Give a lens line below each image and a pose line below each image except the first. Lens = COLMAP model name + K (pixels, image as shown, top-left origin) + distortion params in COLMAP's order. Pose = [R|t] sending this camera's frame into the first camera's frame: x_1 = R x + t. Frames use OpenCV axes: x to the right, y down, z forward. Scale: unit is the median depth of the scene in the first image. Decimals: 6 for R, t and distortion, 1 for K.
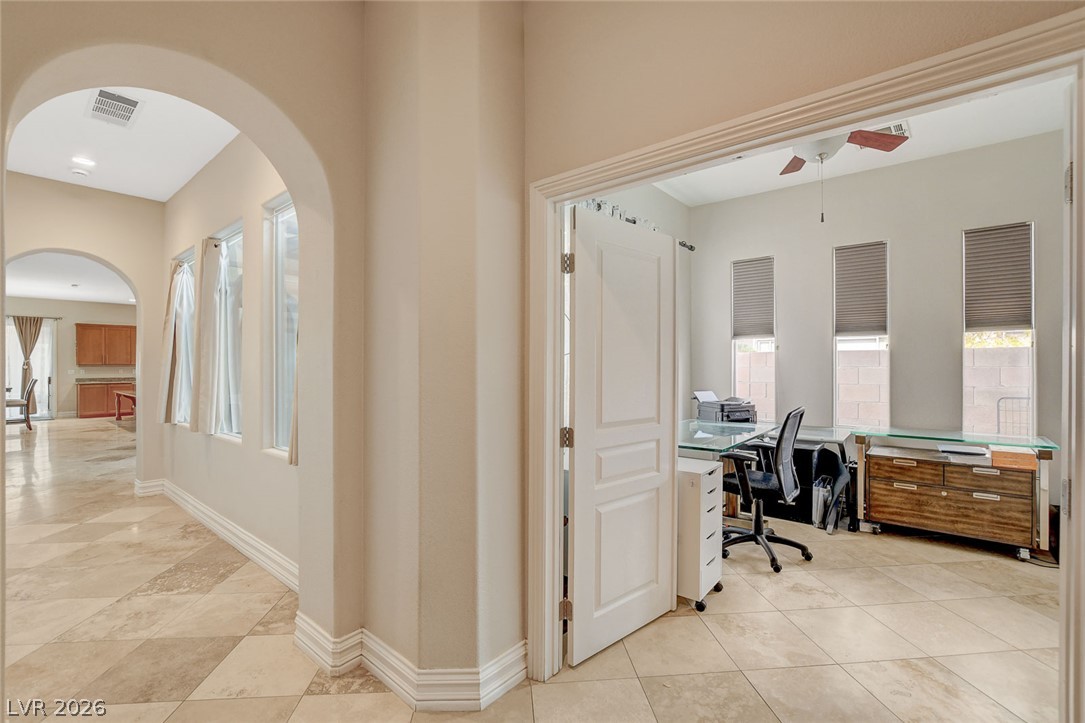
lens RADIAL K [[471.5, 0, 539.6], [0, 471.5, 367.1], [0, 0, 1]] dist [-0.033123, 0.009640]
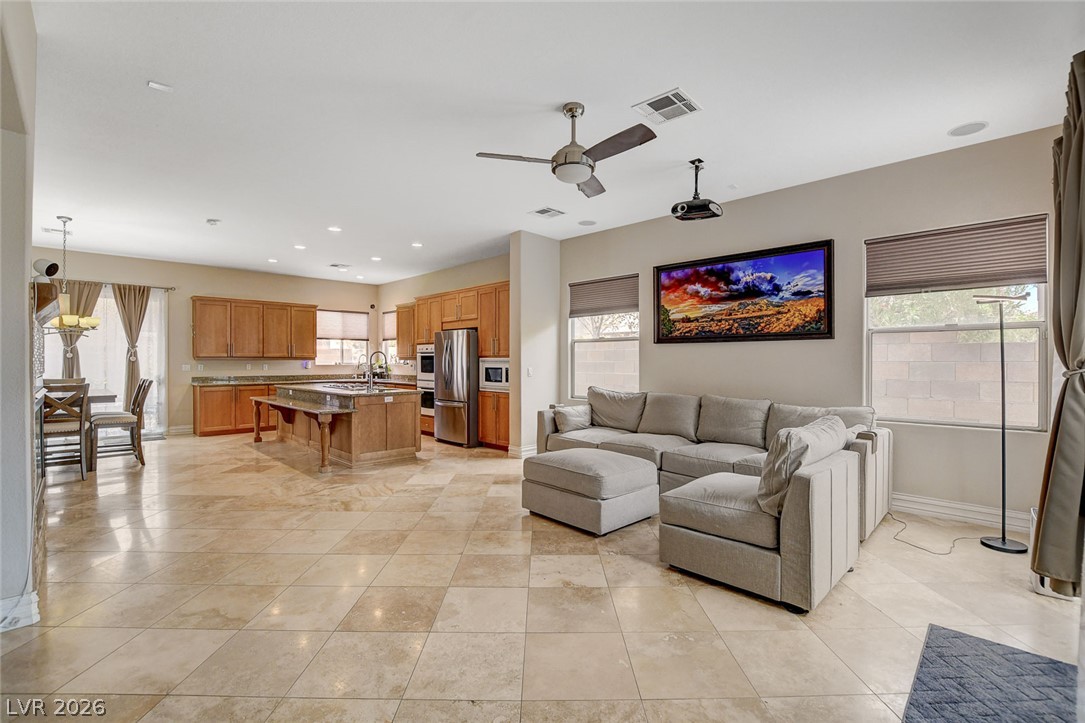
lens RADIAL K [[478.8, 0, 547.3], [0, 478.8, 362.6], [0, 0, 1]] dist [-0.039112, 0.006615]
pose [[0.996750, 0.001438, -0.080543, -1.594316], [-0.001277, 0.999997, 0.002040, 0.004511], [0.080545, -0.001931, 0.996749, 1.303000]]
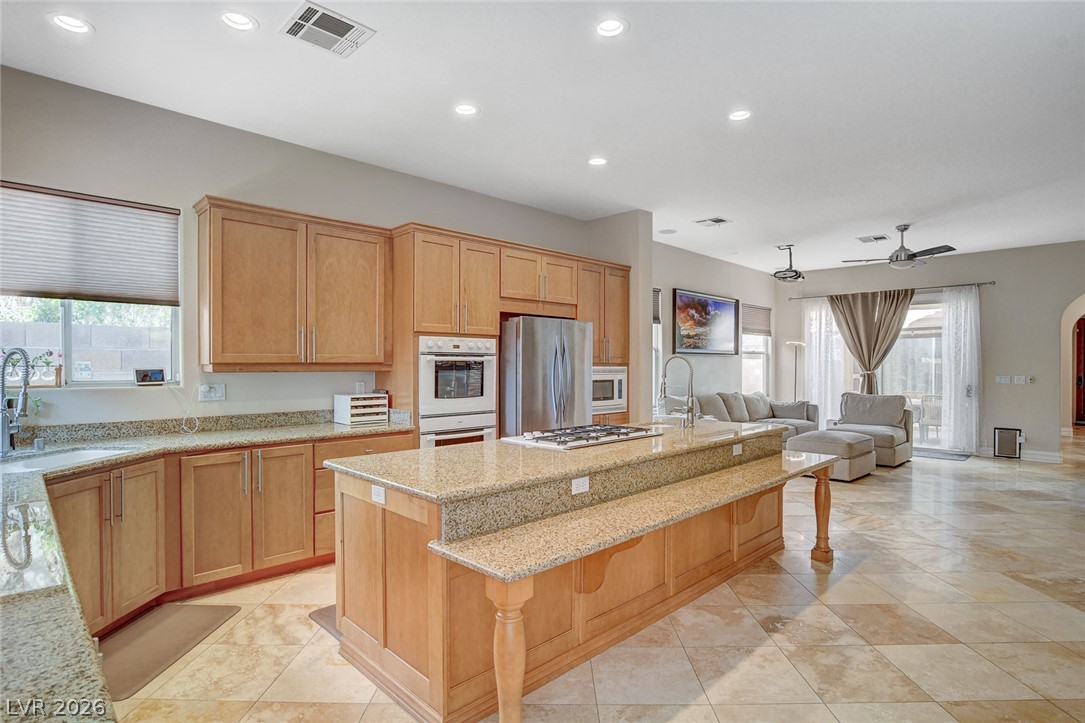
lens RADIAL K [[553.4, 0, 545.5], [0, 553.4, 368.9], [0, 0, 1]] dist [-0.024398, 0.002042]
pose [[0.092489, -0.007554, 0.995685, -3.792408], [0.000801, 0.999971, 0.007512, -0.017072], [-0.995713, 0.000102, 0.092492, 3.456047]]
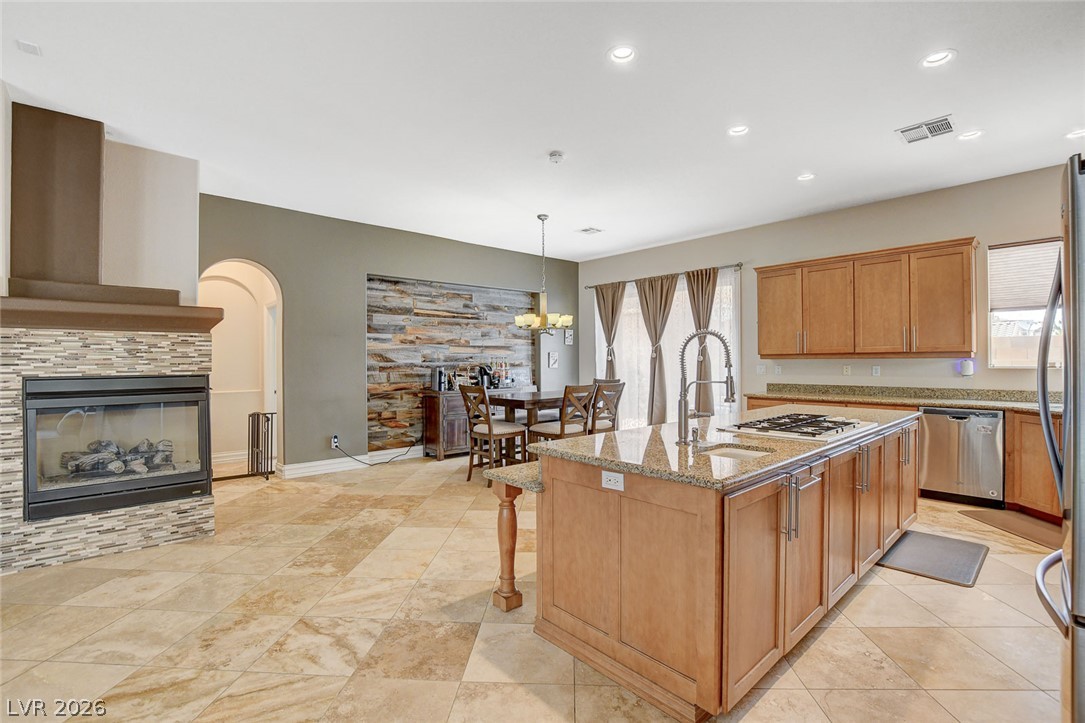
lens RADIAL K [[490.0, 0, 546.3], [0, 490.0, 360.4], [0, 0, 1]] dist [-0.036773, 0.005448]
pose [[-0.136308, -0.001447, -0.990665, -1.752634], [0.003239, 0.999993, -0.001906, 0.003474], [0.990661, -0.003468, -0.136303, 3.139224]]
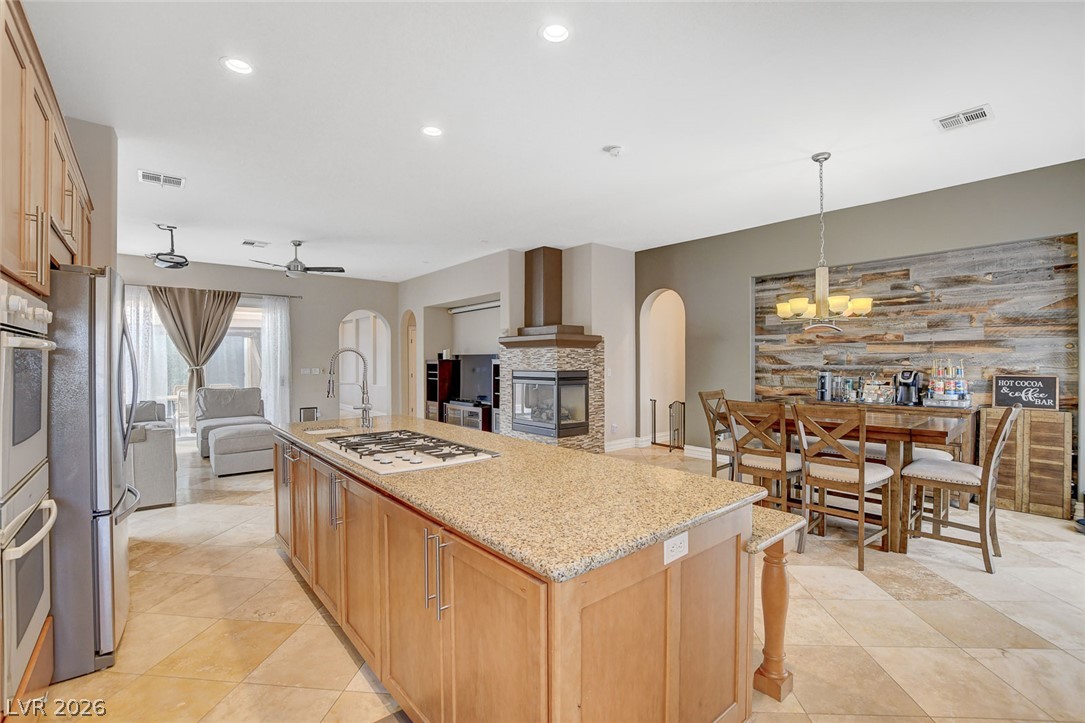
lens RADIAL K [[478.0, 0, 546.5], [0, 478.0, 363.1], [0, 0, 1]] dist [-0.035308, 0.004936]
pose [[-0.986226, 0.000530, 0.165403, -3.047545], [0.001766, 0.999972, 0.007322, -0.015599], [-0.165395, 0.007513, -0.986199, 4.180626]]
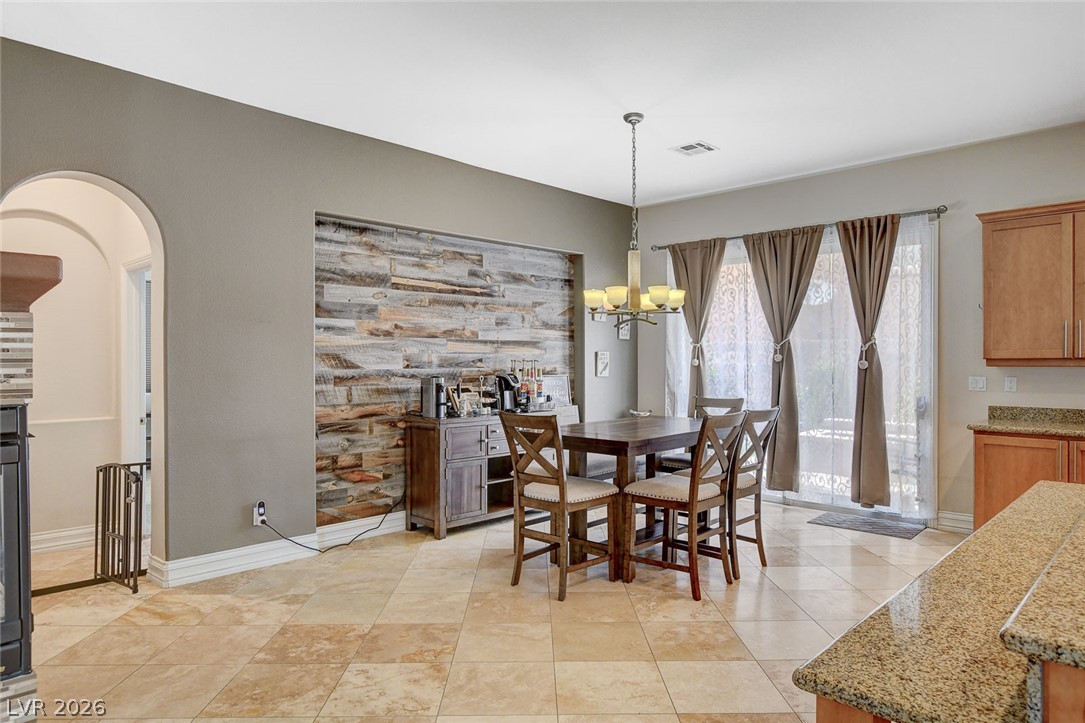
lens RADIAL K [[675.5, 0, 545.4], [0, 675.5, 362.5], [0, 0, 1]] dist [-0.009274, 0.002315]
pose [[-0.069988, 0.003543, -0.997542, -2.096021], [-0.001225, 0.999993, 0.003637, -0.015592], [0.997547, 0.001476, -0.069983, 2.796509]]
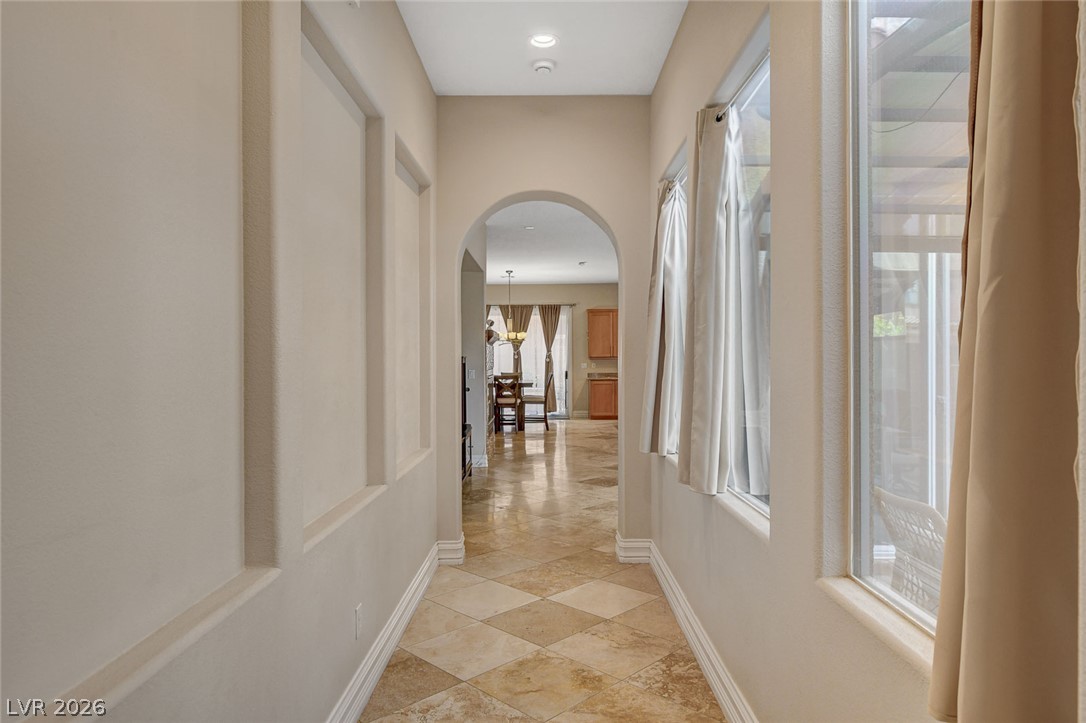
lens RADIAL K [[676.1, 0, 545.9], [0, 676.1, 362.5], [0, 0, 1]] dist [-0.009274, 0.002315]
pose [[0.642157, 0.001396, -0.766572, -0.300240], [0.002590, 0.999989, 0.003991, -0.000891], [0.766569, -0.004548, 0.642146, 0.450359]]
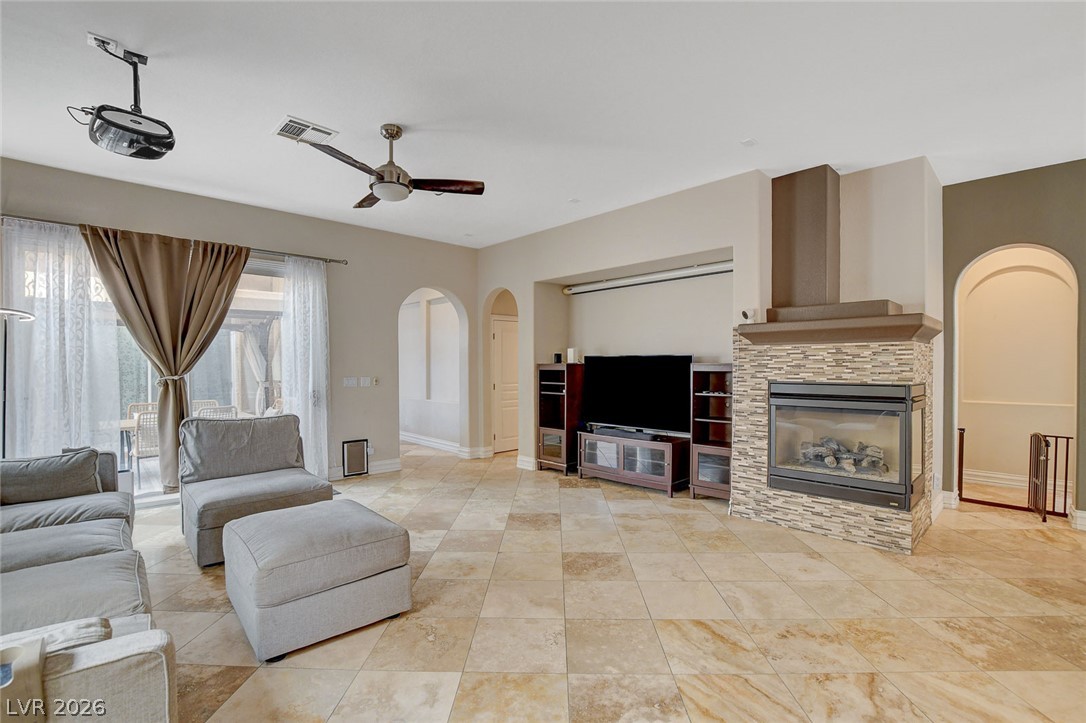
lens RADIAL K [[486.0, 0, 547.1], [0, 486.0, 368.8], [0, 0, 1]] dist [-0.038394, 0.006469]
pose [[-0.994537, 0.000651, 0.104387, -2.072249], [0.001800, 0.999939, 0.010914, -0.016461], [-0.104373, 0.011043, -0.994477, 3.335984]]
